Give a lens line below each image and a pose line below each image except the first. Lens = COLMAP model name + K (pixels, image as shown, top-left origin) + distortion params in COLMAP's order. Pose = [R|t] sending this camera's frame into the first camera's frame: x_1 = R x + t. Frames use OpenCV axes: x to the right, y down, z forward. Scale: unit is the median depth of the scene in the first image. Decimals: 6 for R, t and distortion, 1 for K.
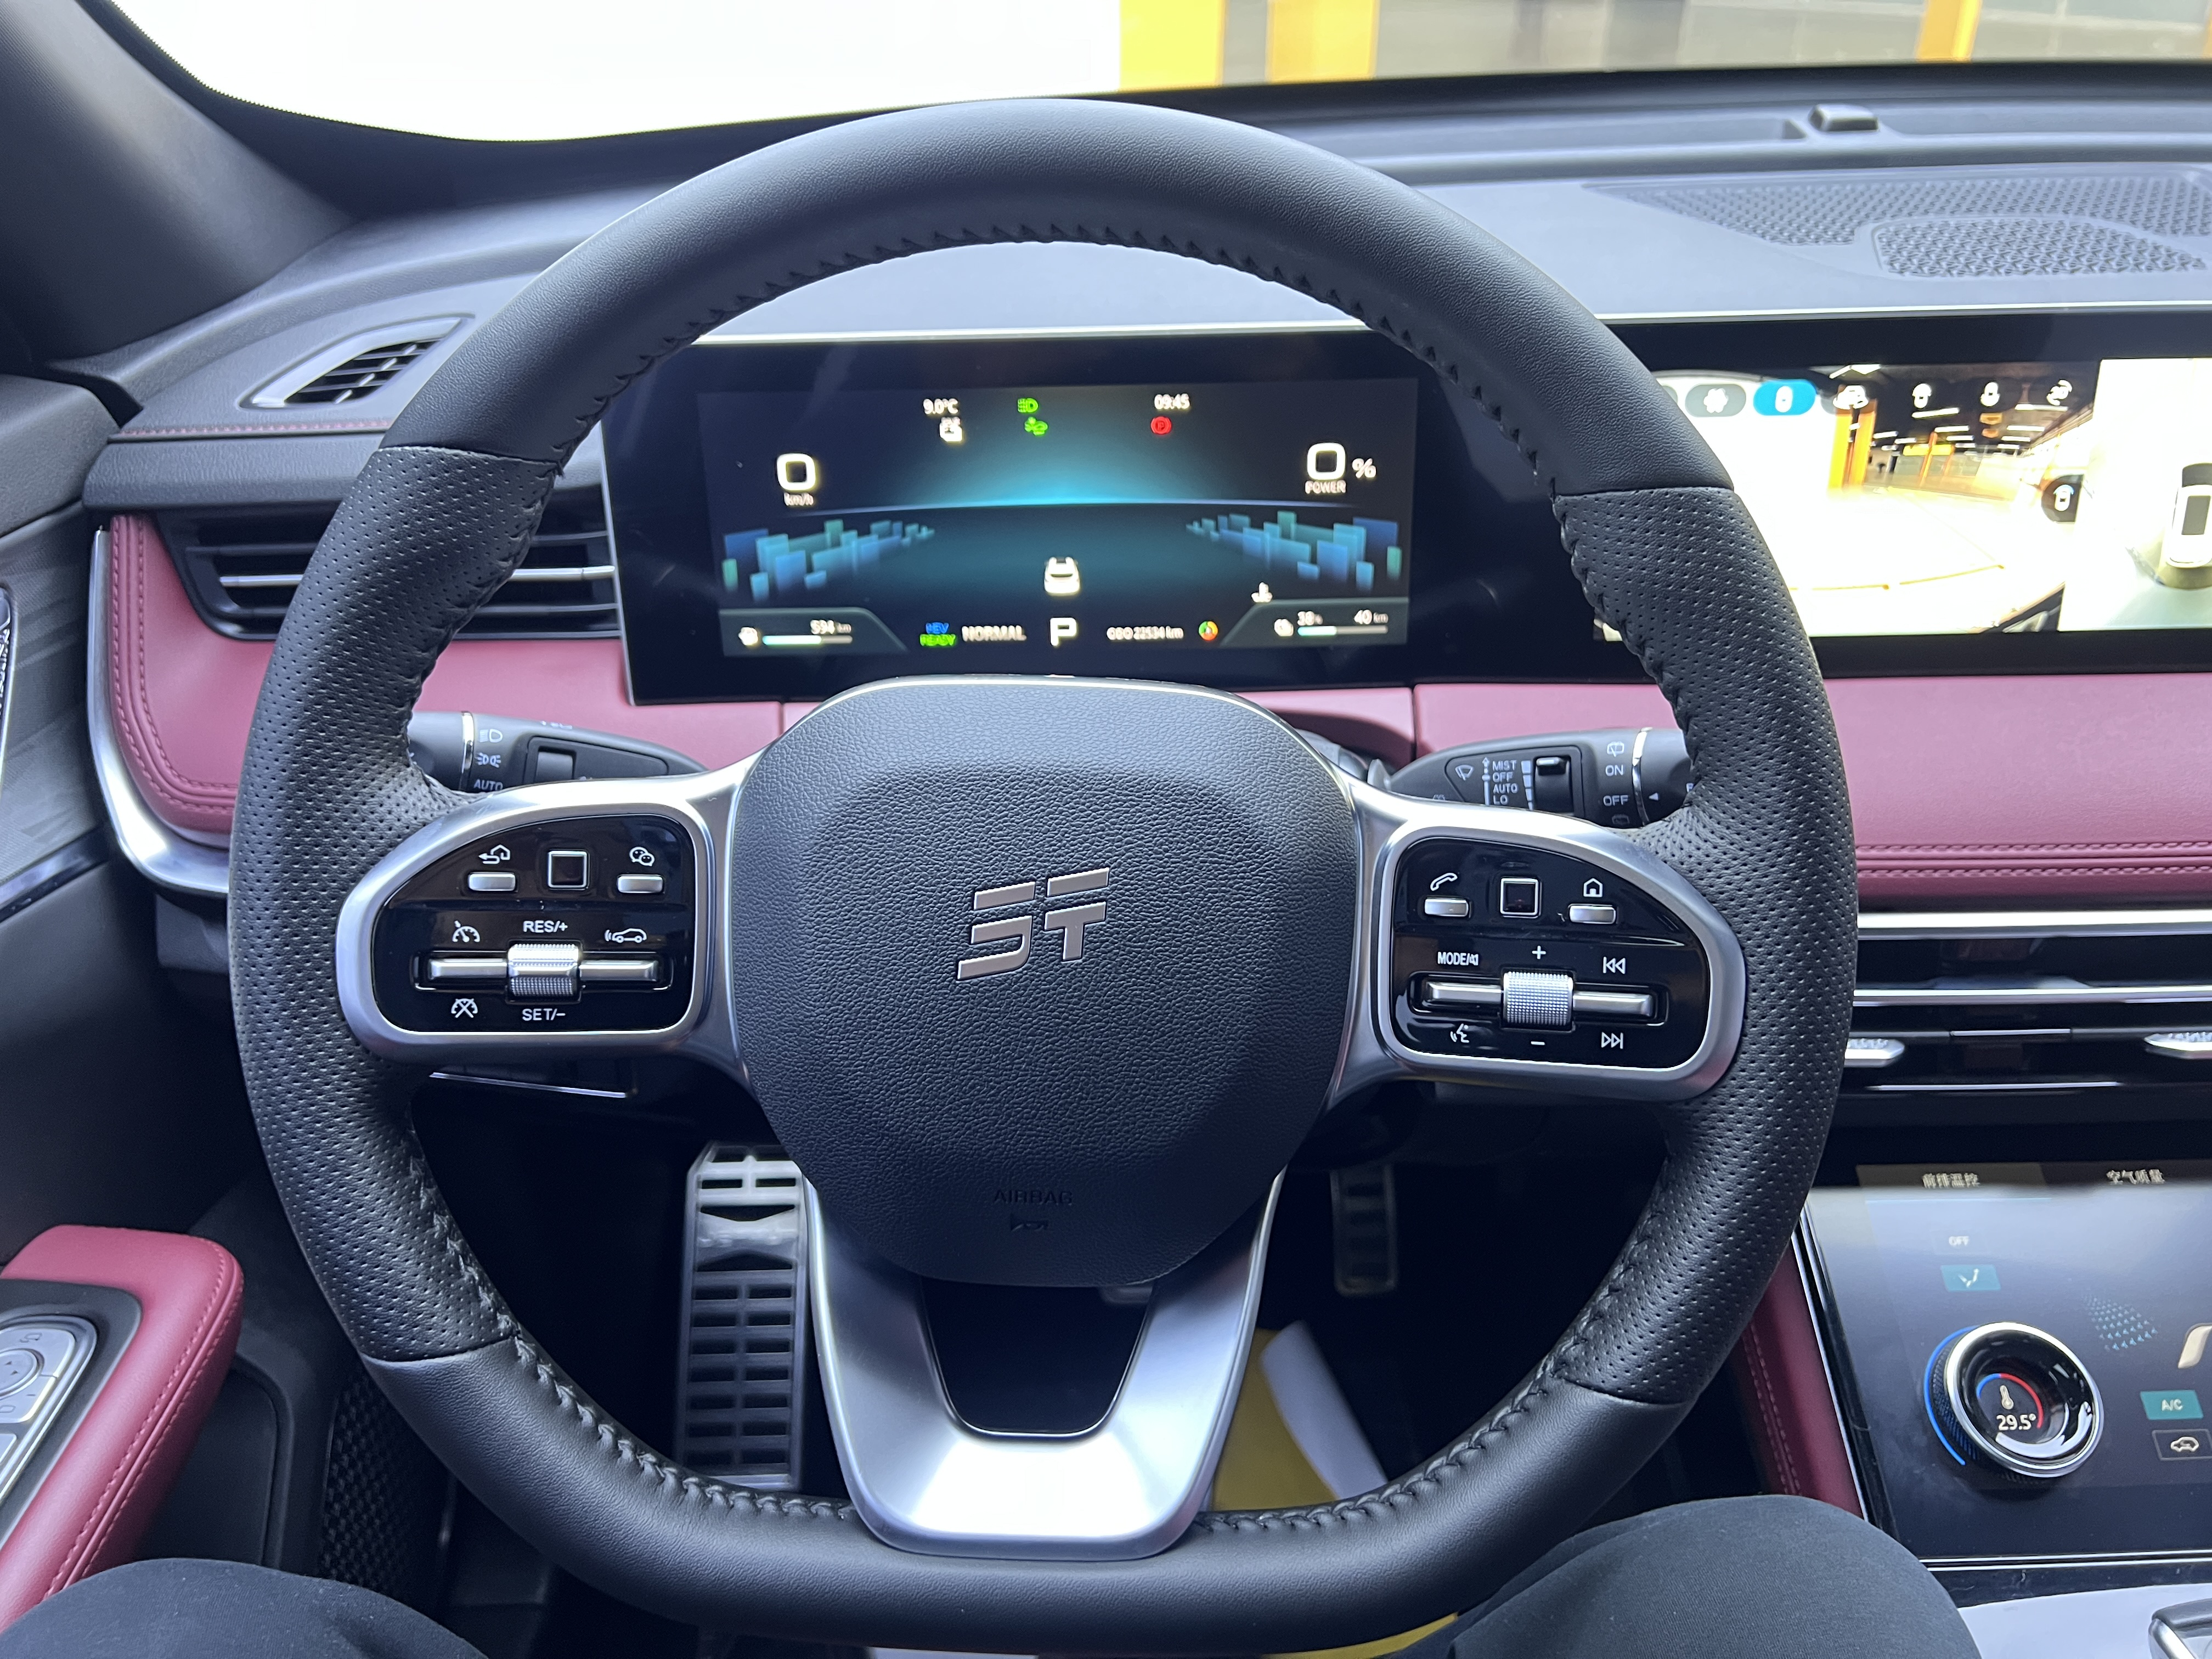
lens RADIAL K [[1579.1, 0, 1120.2], [0, 1579.1, 835.4], [0, 0, 1]] dist [0.010012, -0.000697]
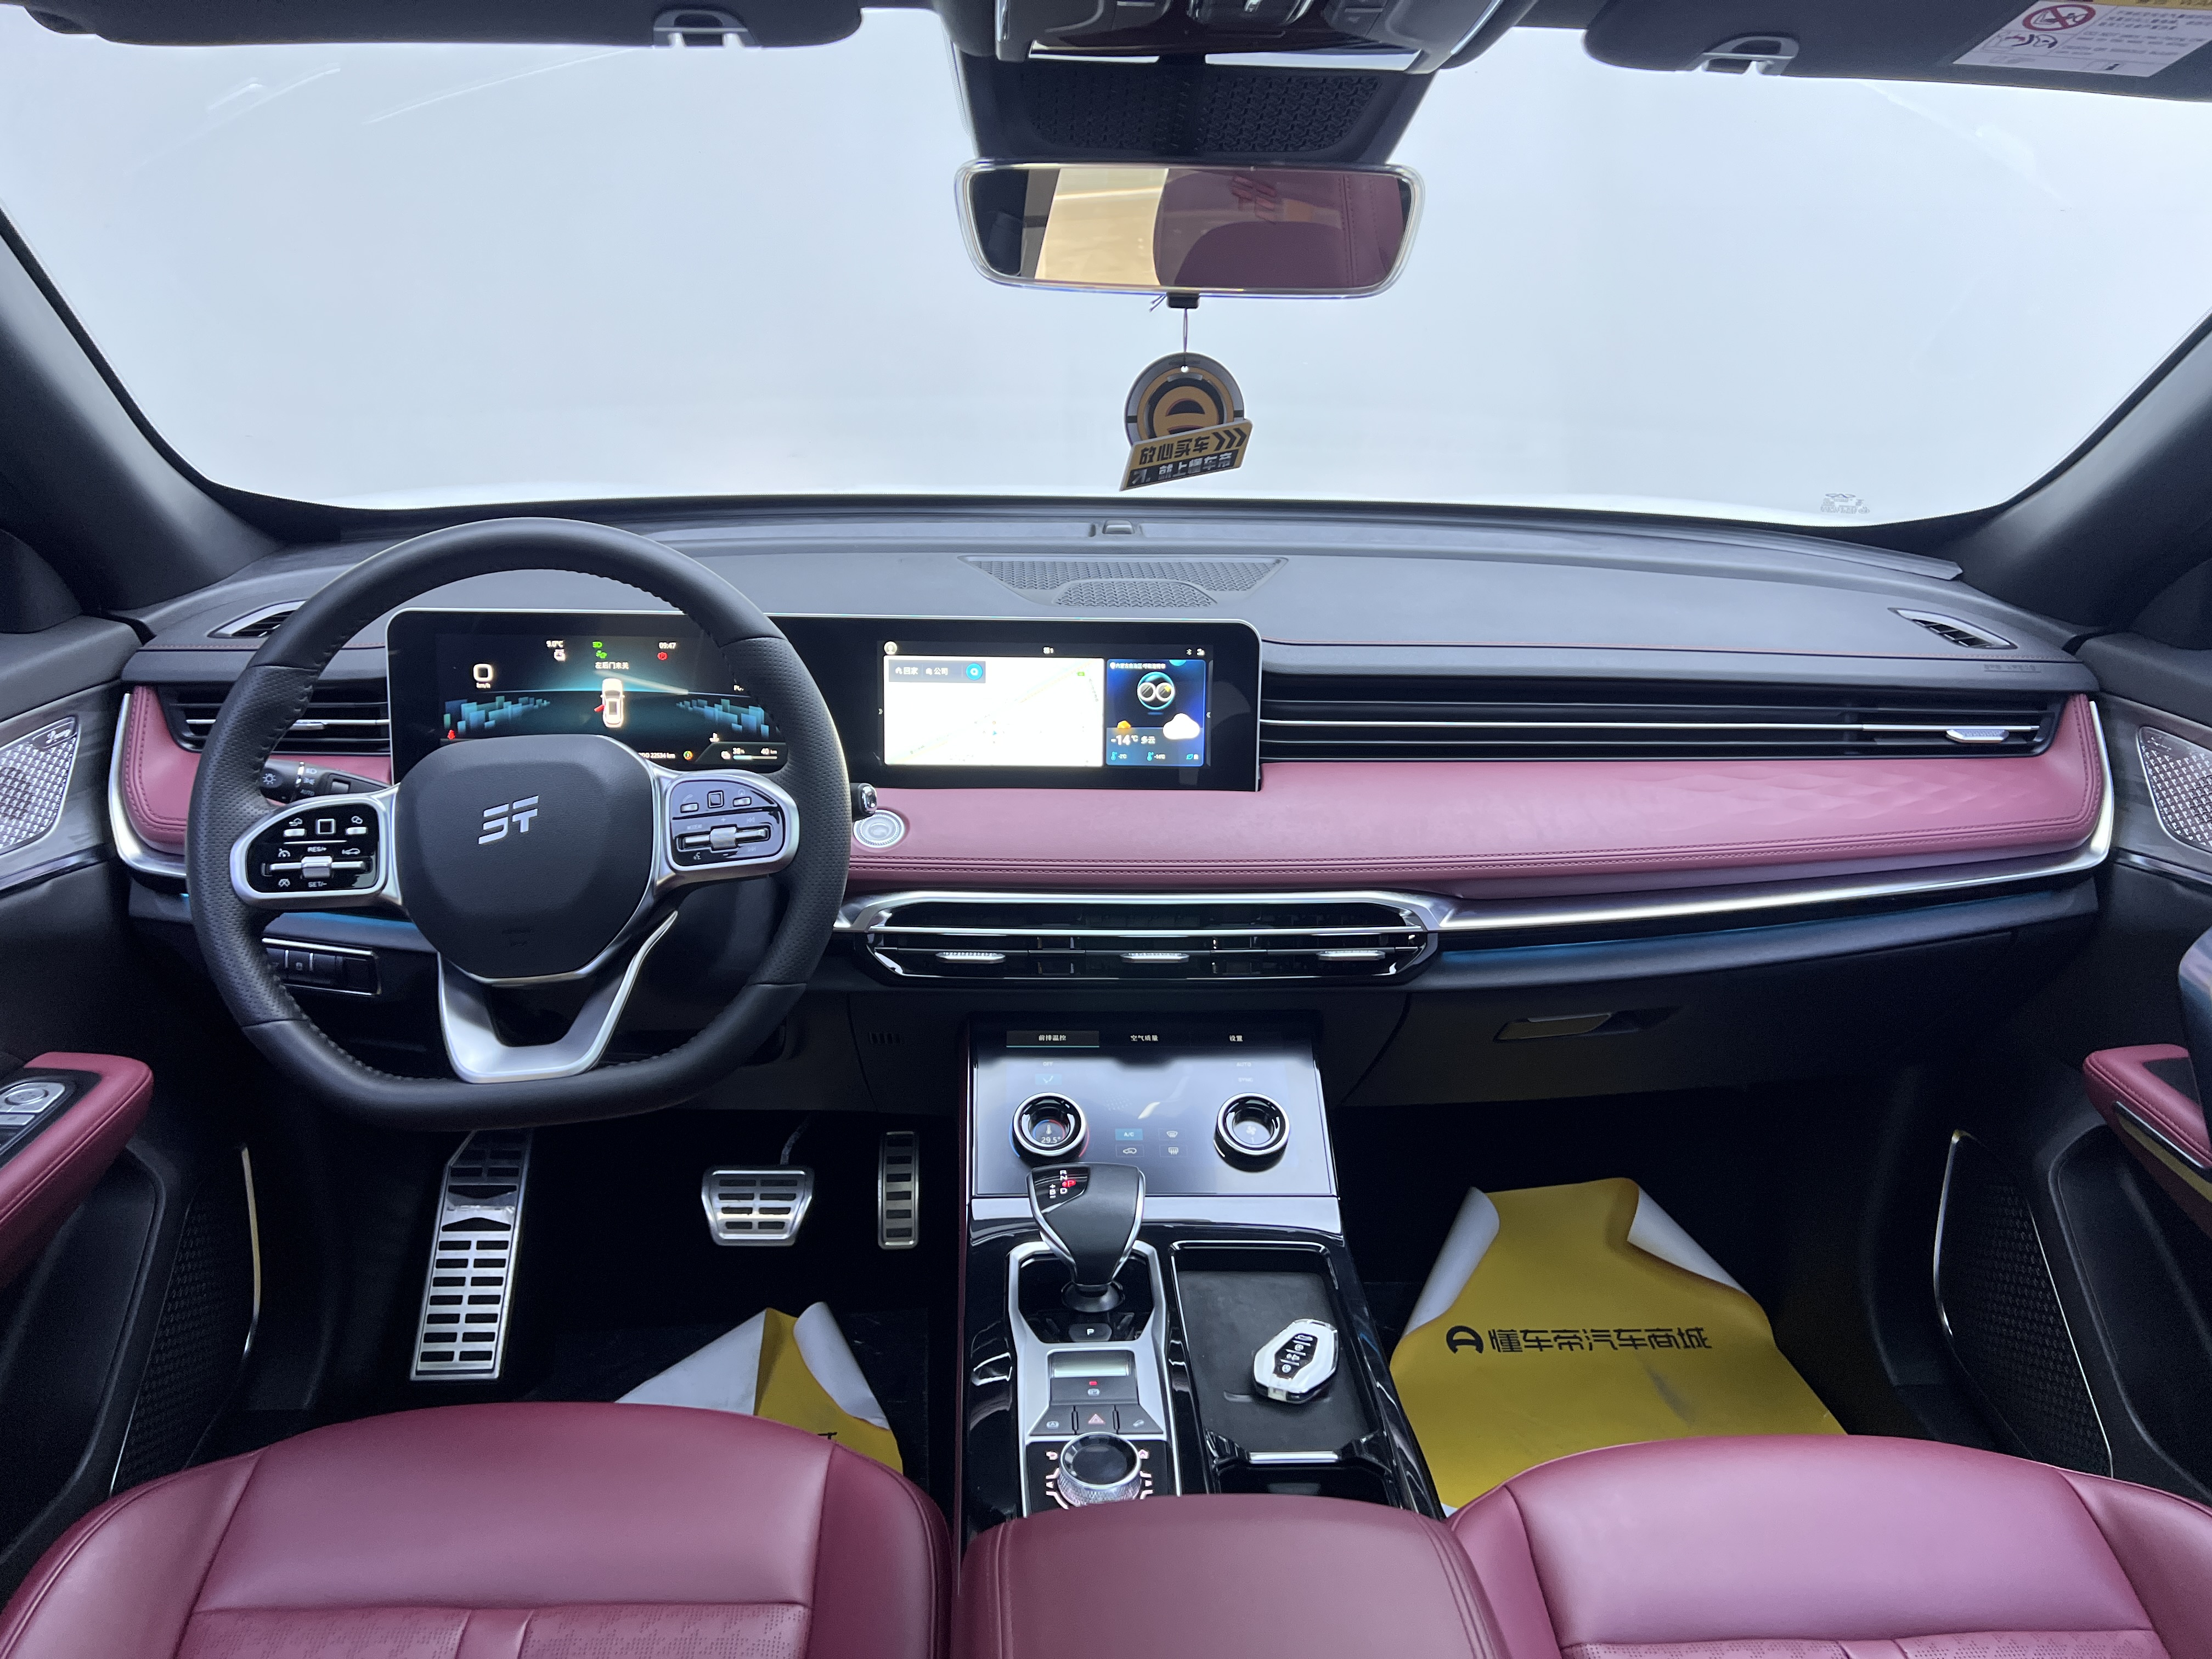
lens RADIAL K [[1579.1, 0, 1120.2], [0, 1579.1, 835.4], [0, 0, 1]] dist [0.010012, -0.000697]
pose [[0.998390, 0.024999, 0.050912, 0.515382], [-0.014978, 0.981971, -0.188440, 0.348567], [-0.054705, 0.187374, 0.980764, -1.009855]]
